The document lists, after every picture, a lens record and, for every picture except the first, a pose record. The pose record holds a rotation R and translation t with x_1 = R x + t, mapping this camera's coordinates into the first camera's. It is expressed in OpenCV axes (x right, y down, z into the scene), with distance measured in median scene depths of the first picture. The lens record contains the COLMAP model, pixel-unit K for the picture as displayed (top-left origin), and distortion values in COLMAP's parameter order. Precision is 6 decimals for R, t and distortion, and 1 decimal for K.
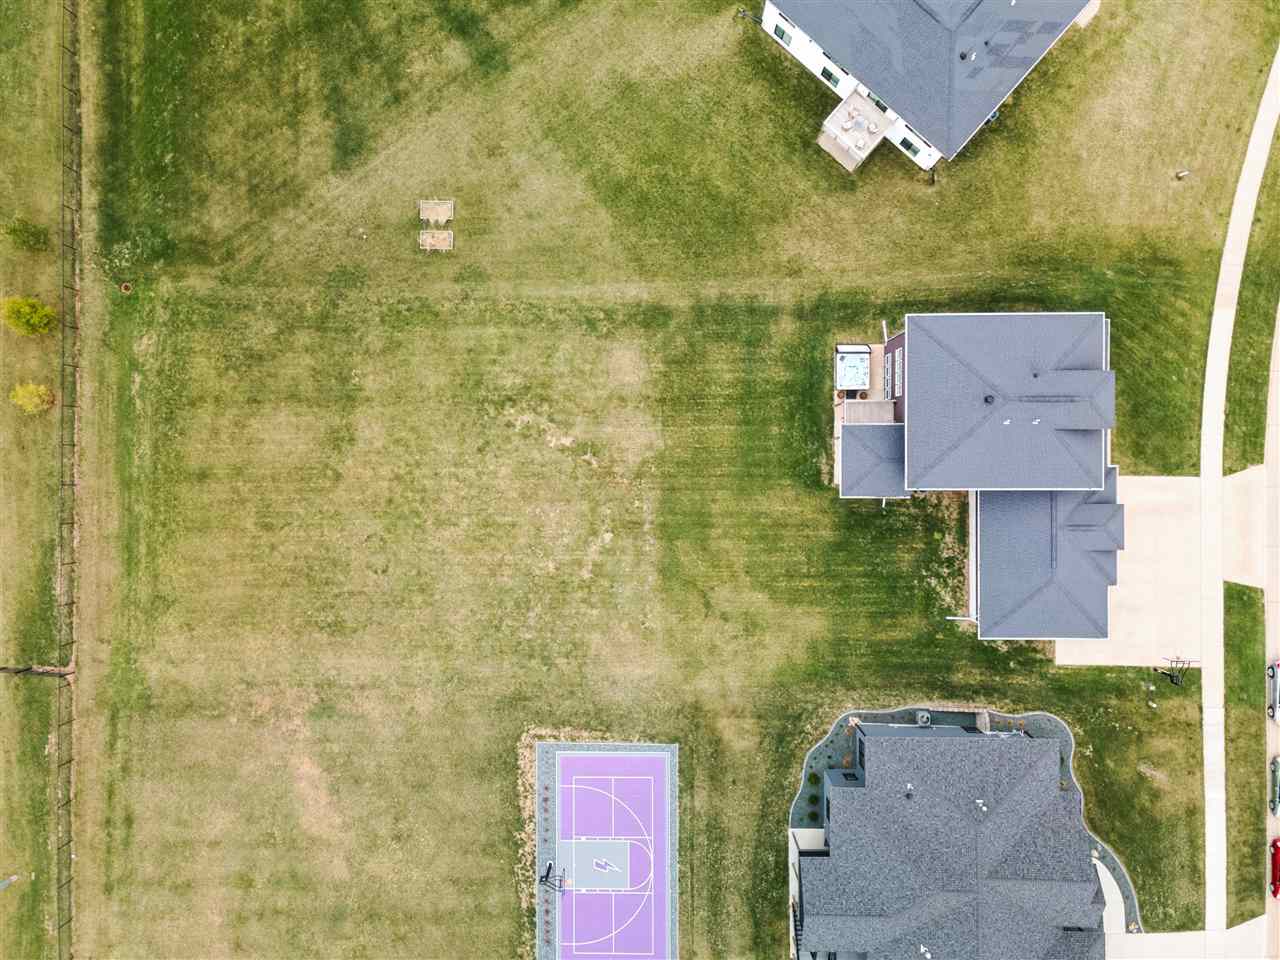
lens RADIAL K [[935.8, 0, 640.0], [0, 935.8, 480.0], [0, 0, 1]] dist [0.031446, 0.040753]
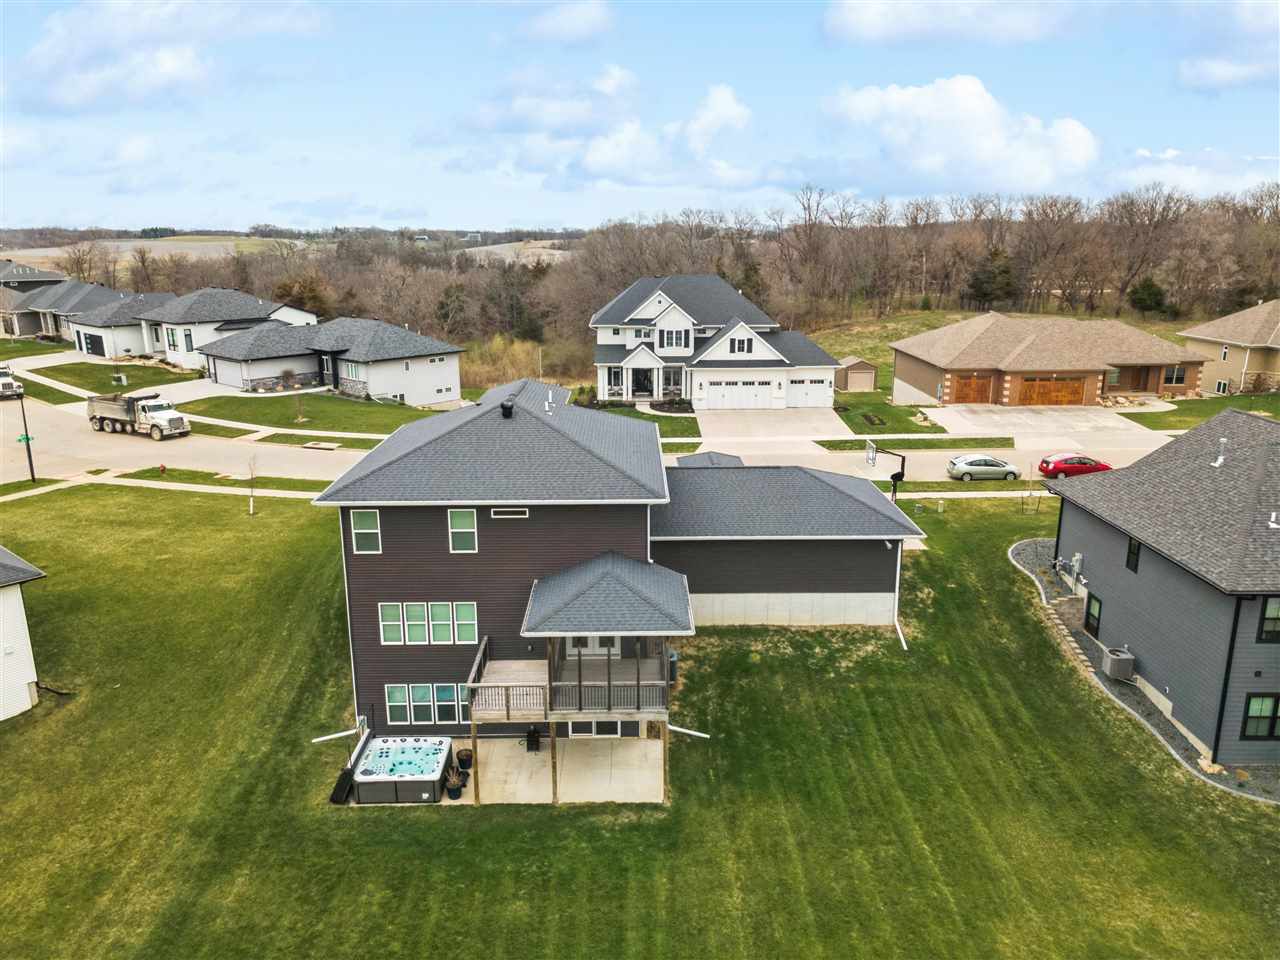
lens RADIAL K [[928.9, 0, 636.5], [0, 928.9, 471.9], [0, 0, 1]] dist [0.027078, 0.038772]
pose [[-0.008357, -0.227871, 0.973655, -0.162699], [0.999925, -0.010663, 0.006087, -0.009042], [0.008995, 0.973633, 0.227943, 0.754369]]
